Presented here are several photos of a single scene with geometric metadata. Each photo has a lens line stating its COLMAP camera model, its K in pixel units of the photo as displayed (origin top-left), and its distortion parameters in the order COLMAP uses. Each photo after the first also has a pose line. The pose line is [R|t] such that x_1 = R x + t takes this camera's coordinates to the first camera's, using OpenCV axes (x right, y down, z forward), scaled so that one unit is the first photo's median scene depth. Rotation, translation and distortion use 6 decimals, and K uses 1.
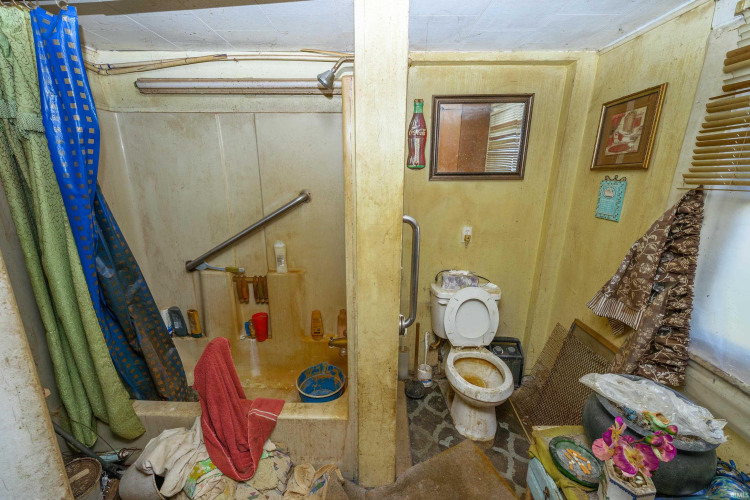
lens RADIAL K [[297.0, 0, 378.7], [0, 297.0, 250.0], [0, 0, 1]] dist [-0.002635, 0.000092]
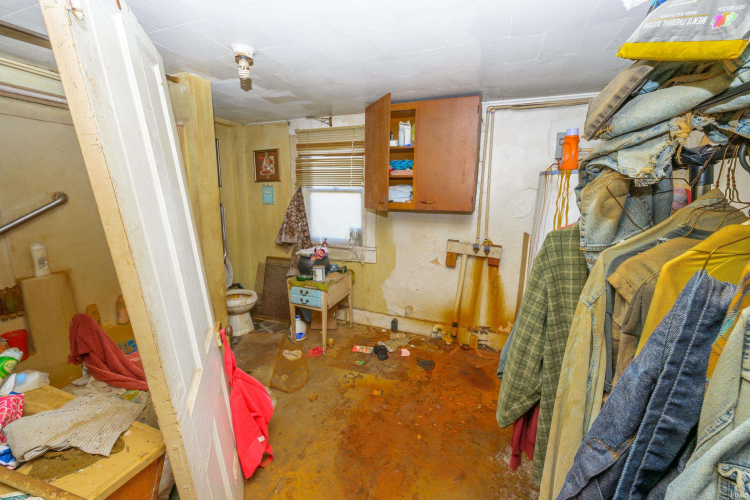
lens RADIAL K [[297.0, 0, 374.5], [0, 297.0, 246.0], [0, 0, 1]] dist [-0.002635, 0.000092]
pose [[0.343982, -0.167789, 0.923863, -1.156277], [0.233502, 0.968282, 0.088916, 0.204375], [-0.909479, 0.185139, 0.372251, -0.514411]]
